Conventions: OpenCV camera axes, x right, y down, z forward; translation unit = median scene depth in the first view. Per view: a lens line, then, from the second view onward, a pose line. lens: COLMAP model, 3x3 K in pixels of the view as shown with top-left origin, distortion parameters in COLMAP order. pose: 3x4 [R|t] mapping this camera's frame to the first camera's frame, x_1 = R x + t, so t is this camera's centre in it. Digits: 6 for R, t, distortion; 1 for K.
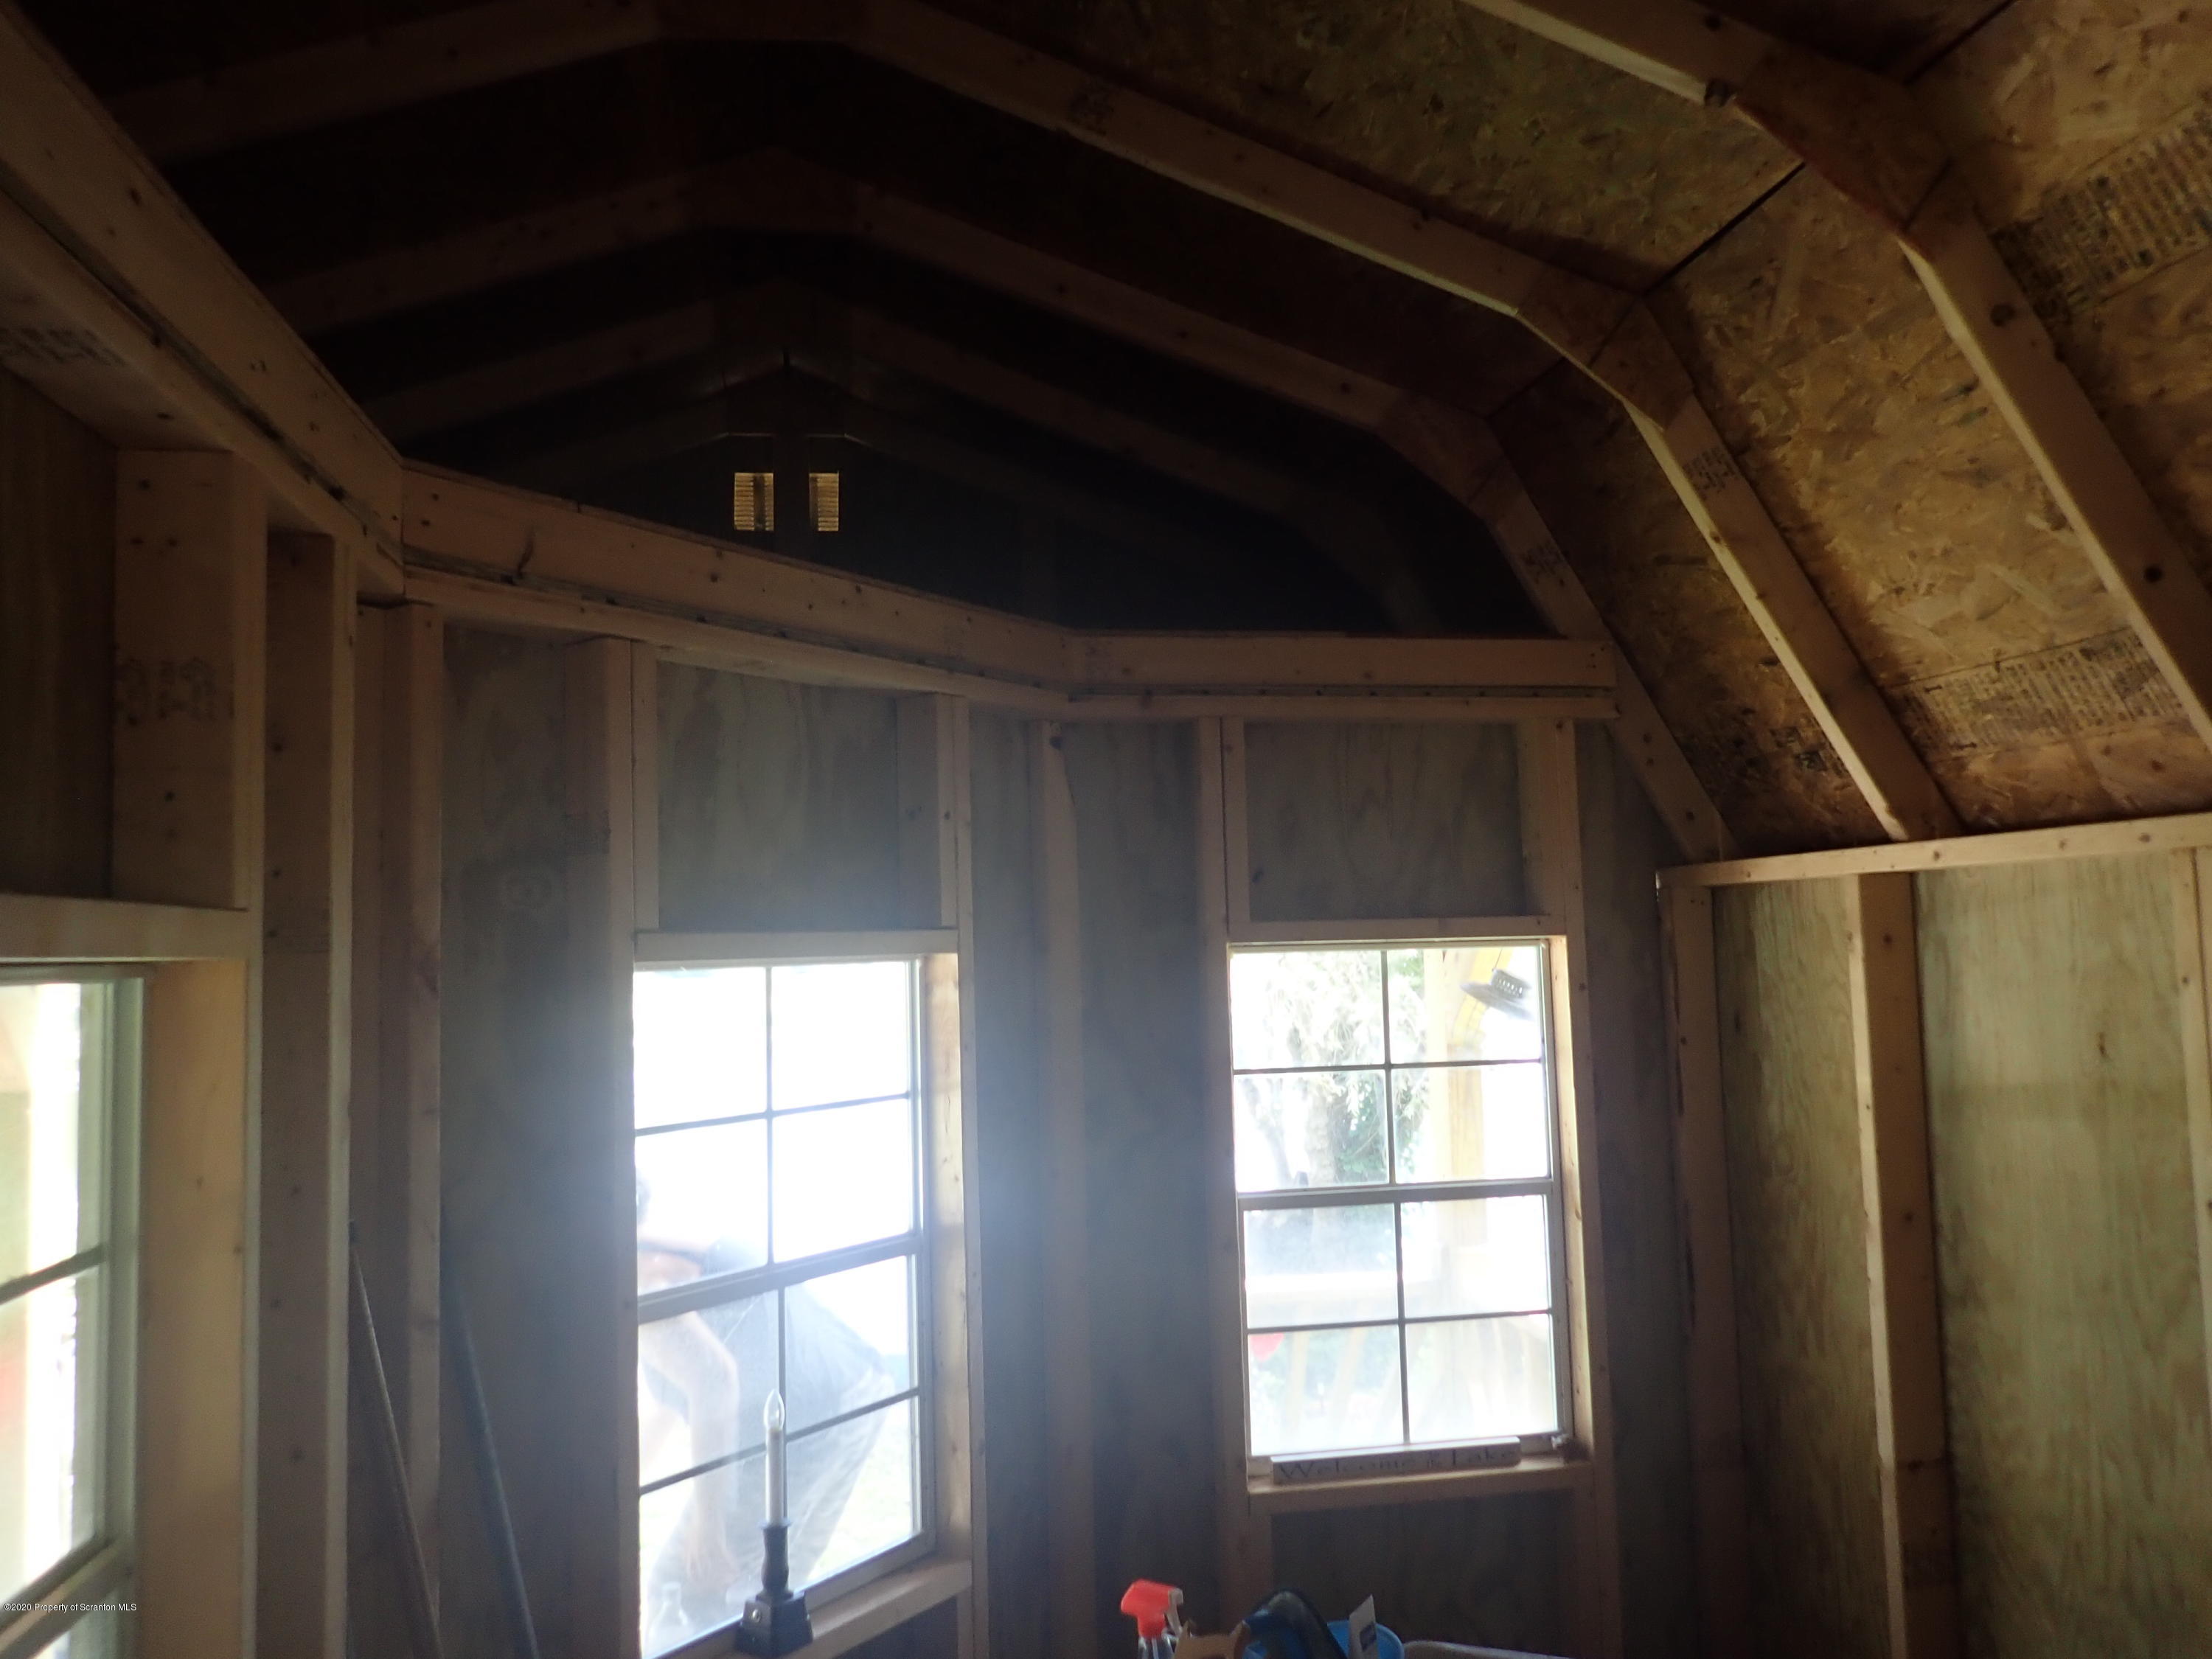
lens RADIAL K [[1622.1, 0, 1106.0], [0, 1622.1, 829.5], [0, 0, 1]] dist [-0.002785, -0.002310]
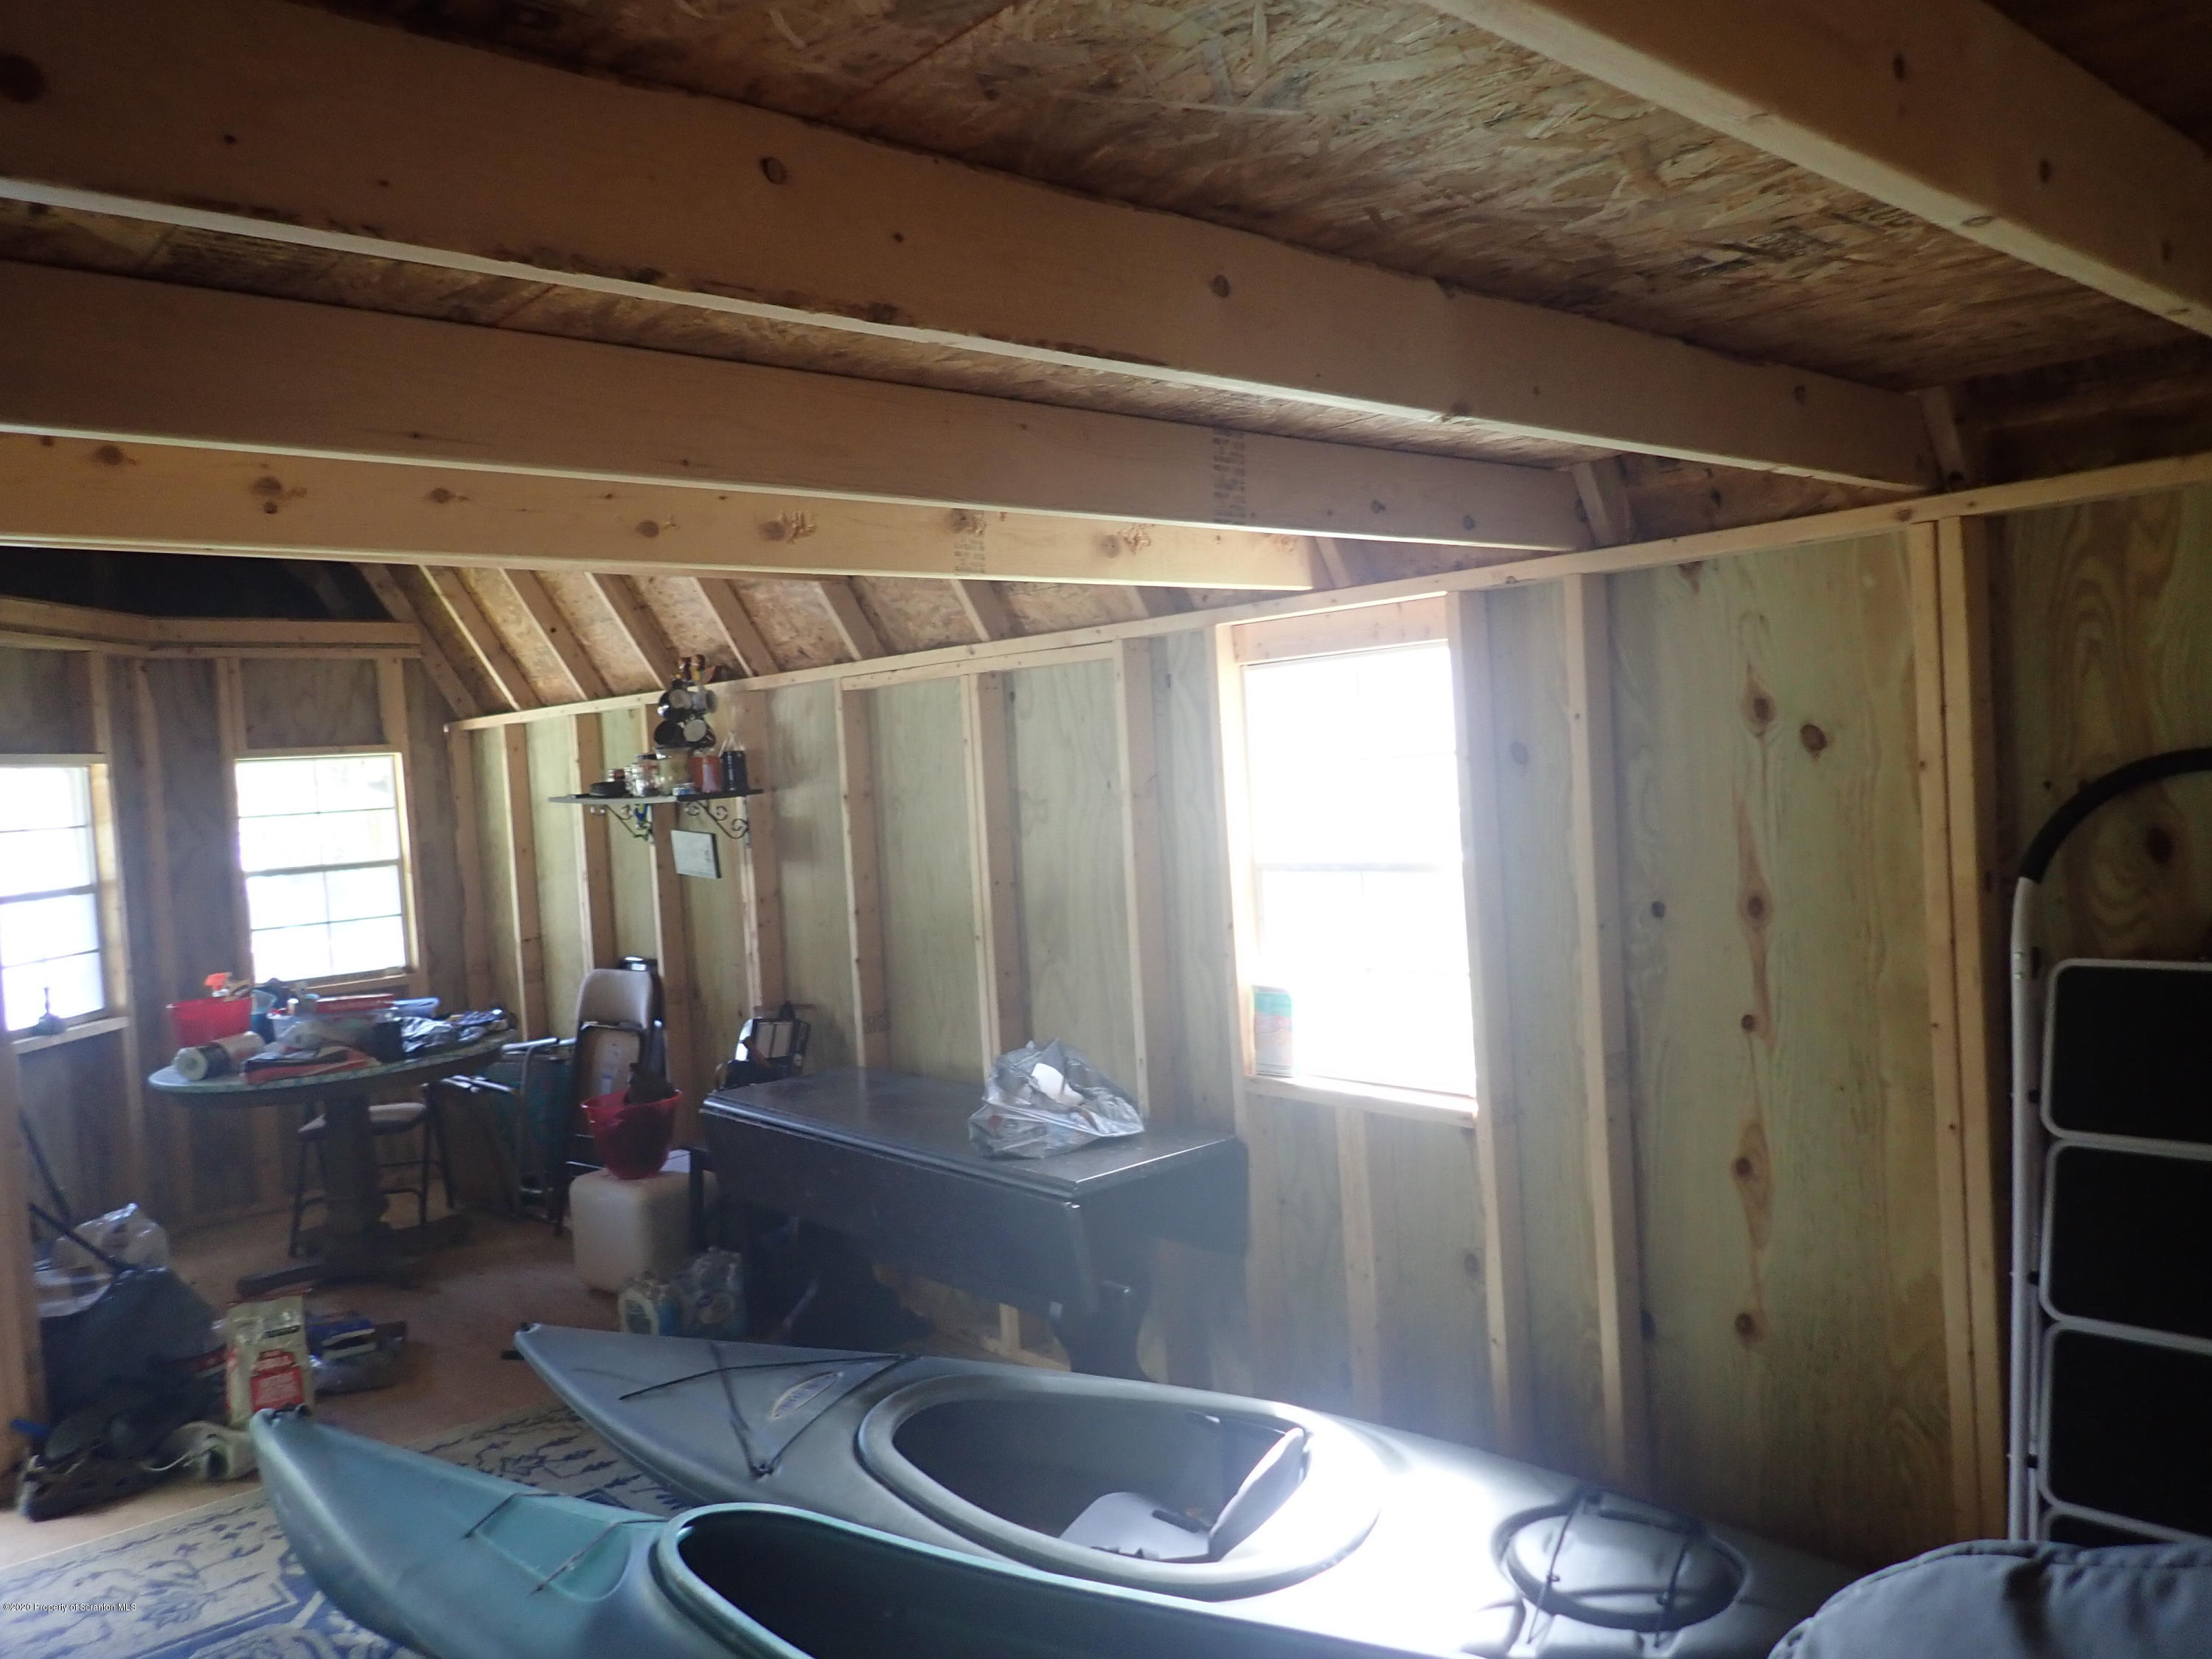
lens RADIAL K [[1622.1, 0, 1106.0], [0, 1622.1, 829.5], [0, 0, 1]] dist [-0.002785, -0.002310]
pose [[0.841232, -0.049433, 0.538410, -0.124809], [0.000911, 0.995940, 0.090016, -0.033495], [-0.540674, -0.075234, 0.837861, -1.539205]]
